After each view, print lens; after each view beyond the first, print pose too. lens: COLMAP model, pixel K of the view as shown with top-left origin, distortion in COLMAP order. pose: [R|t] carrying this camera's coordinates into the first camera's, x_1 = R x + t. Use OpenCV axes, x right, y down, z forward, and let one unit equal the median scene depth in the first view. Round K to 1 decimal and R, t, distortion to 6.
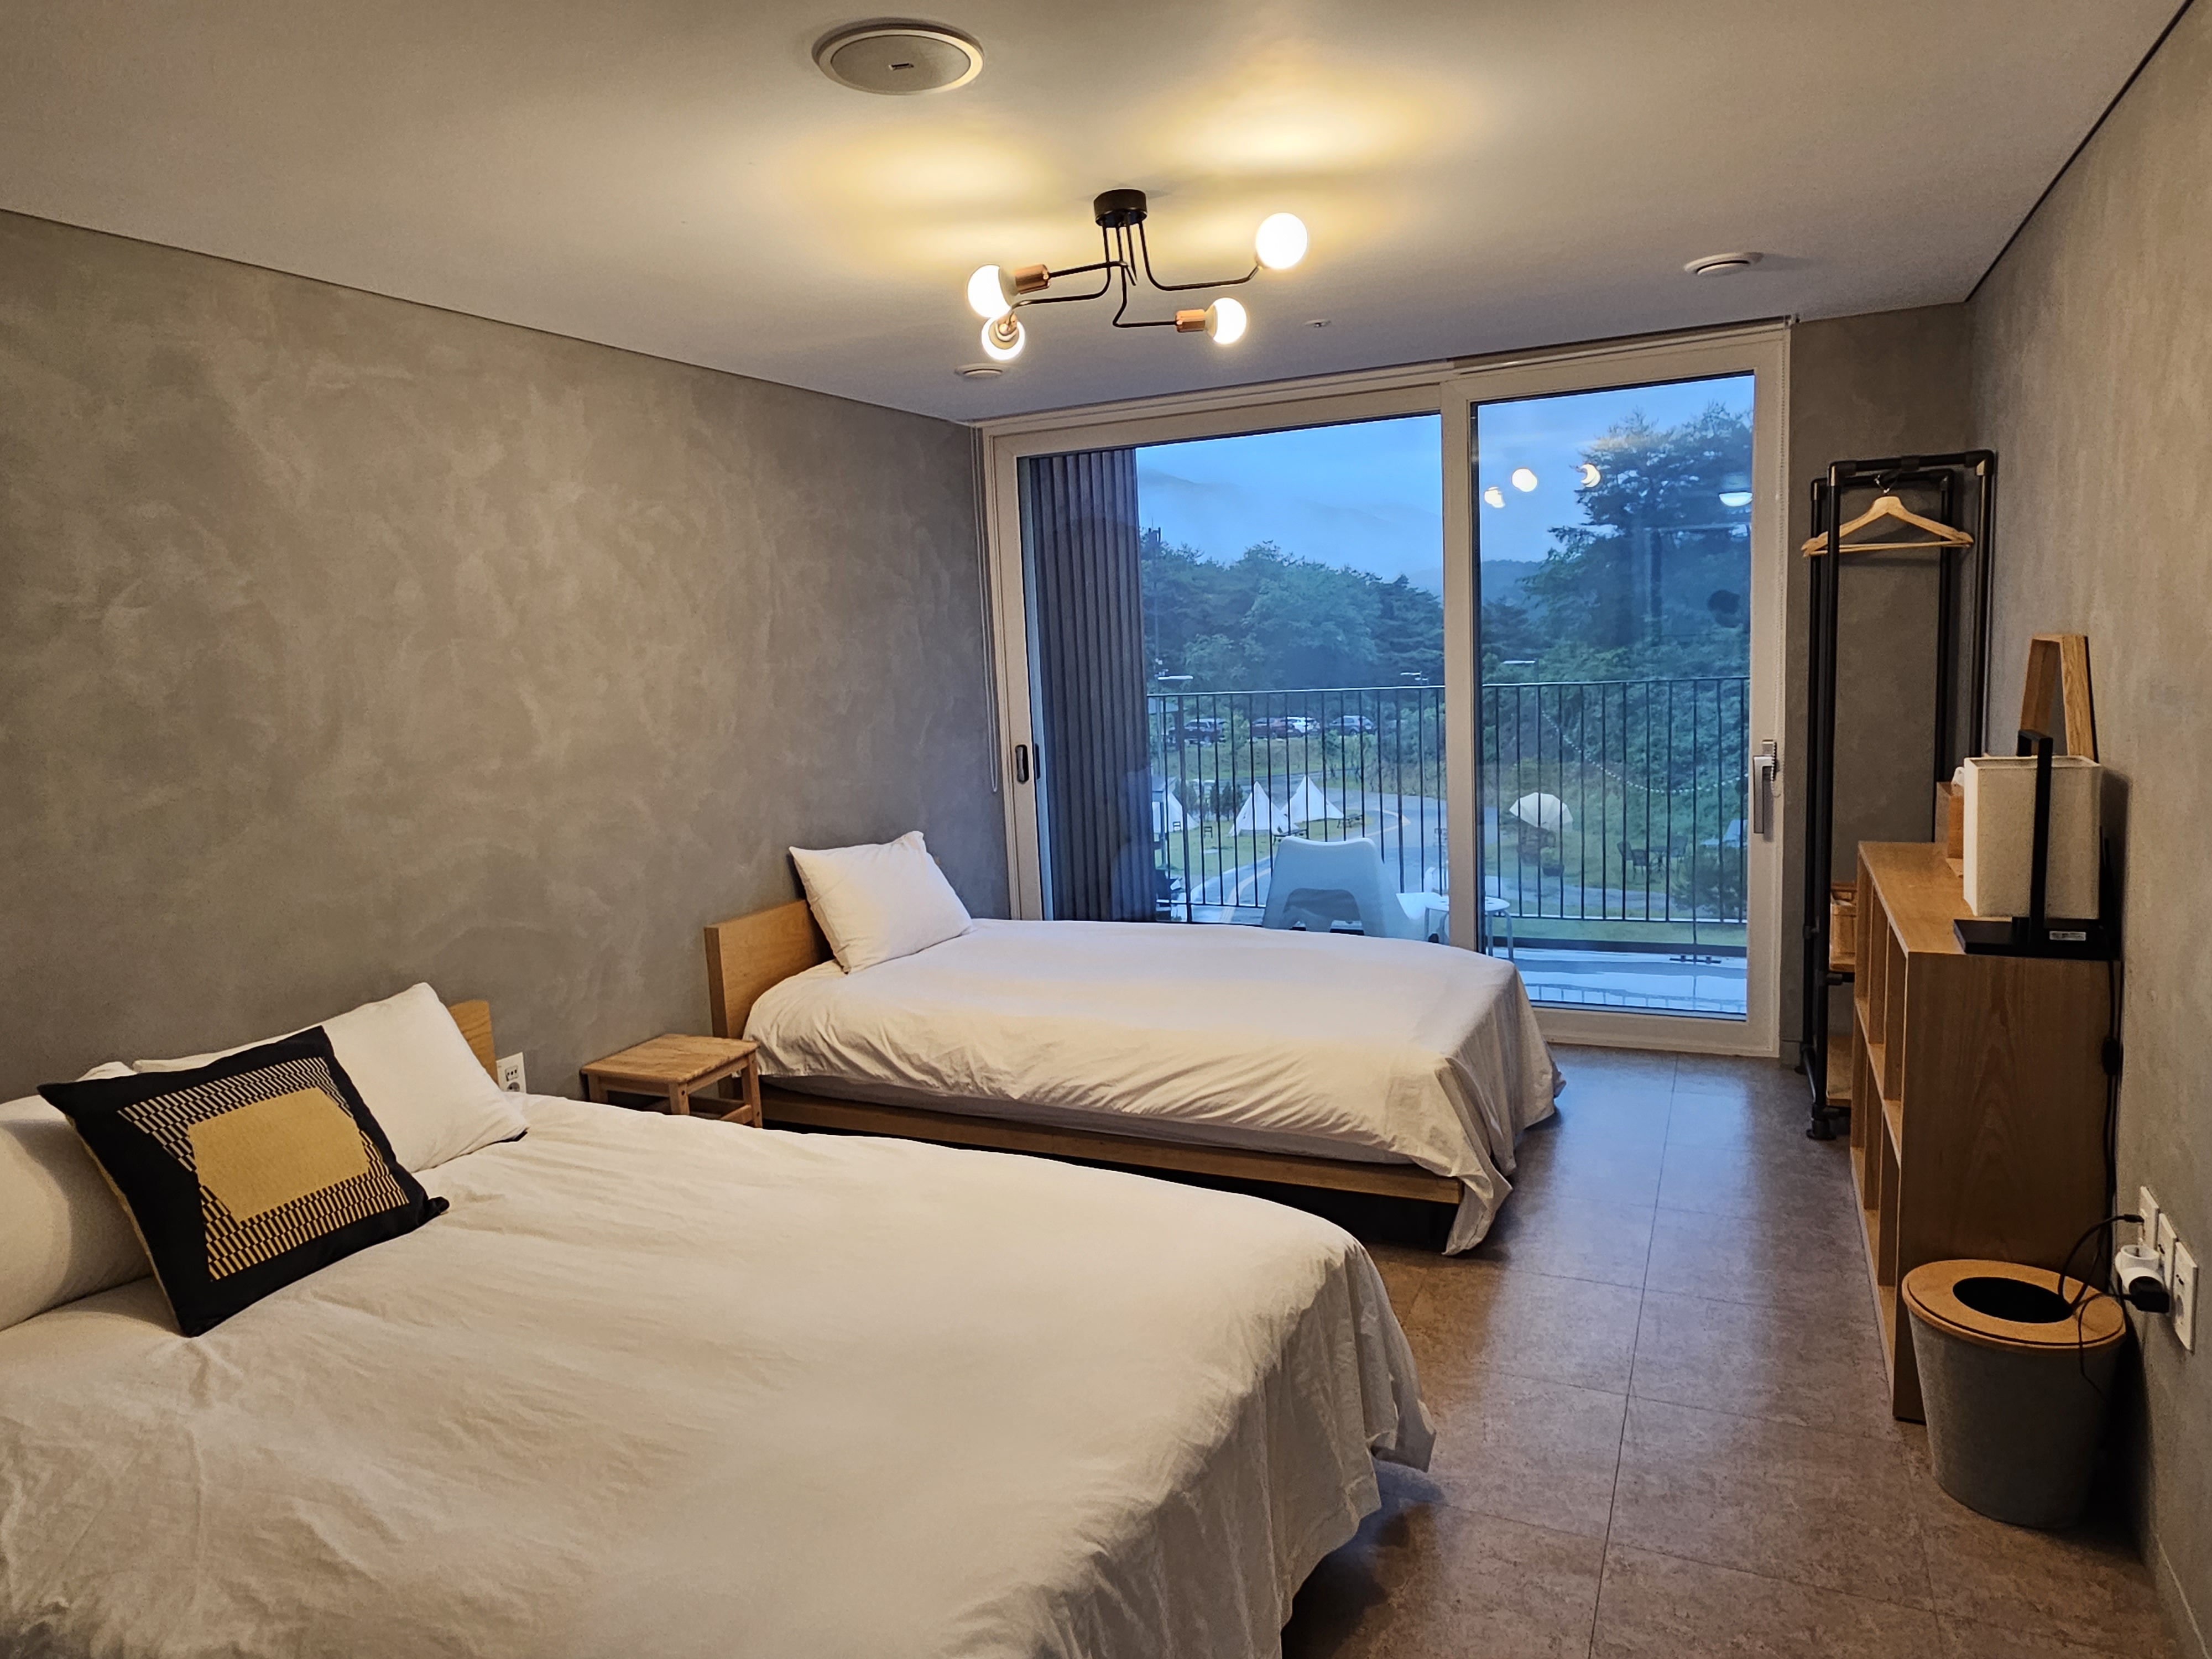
lens RADIAL K [[1379.2, 0, 1103.4], [0, 1379.2, 821.5], [0, 0, 1]] dist [-0.000989, -0.001180]
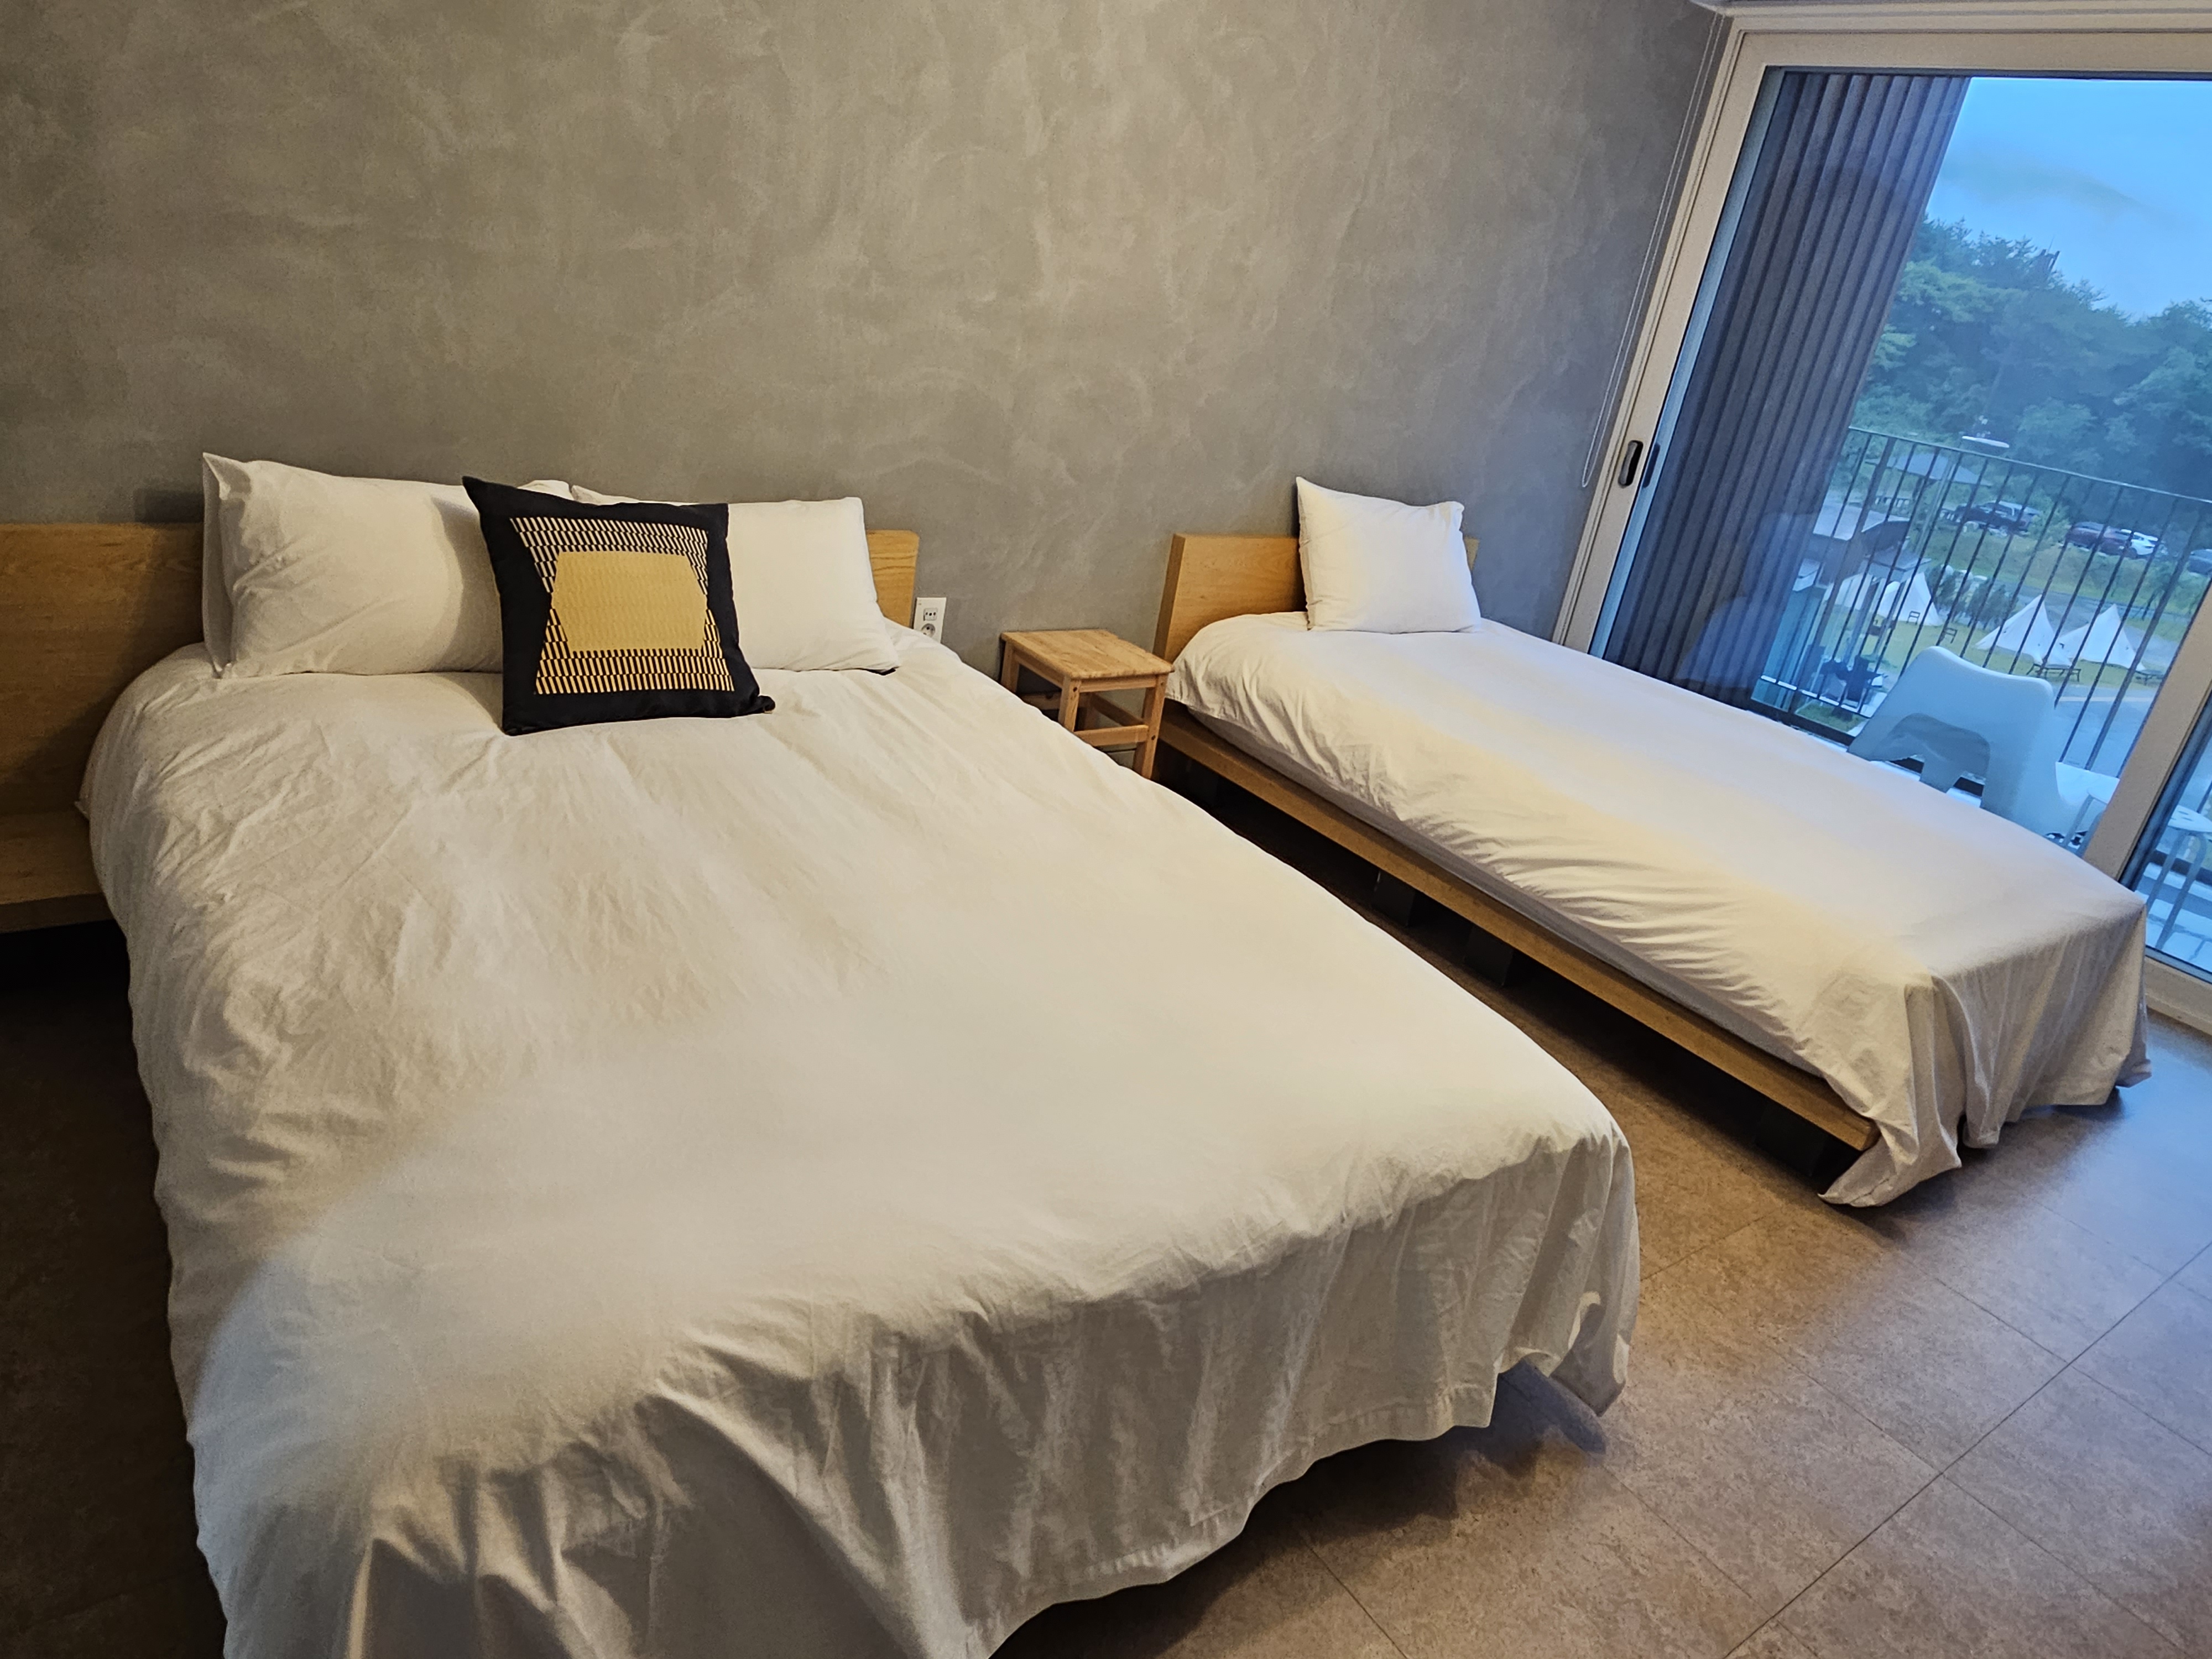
lens RADIAL K [[1379.2, 0, 1103.4], [0, 1379.2, 821.5], [0, 0, 1]] dist [-0.000989, -0.001180]
pose [[0.847184, 0.363094, -0.387869, 0.126656], [-0.260063, 0.919999, 0.293206, -0.007416], [0.463301, -0.147529, 0.873835, 0.153101]]
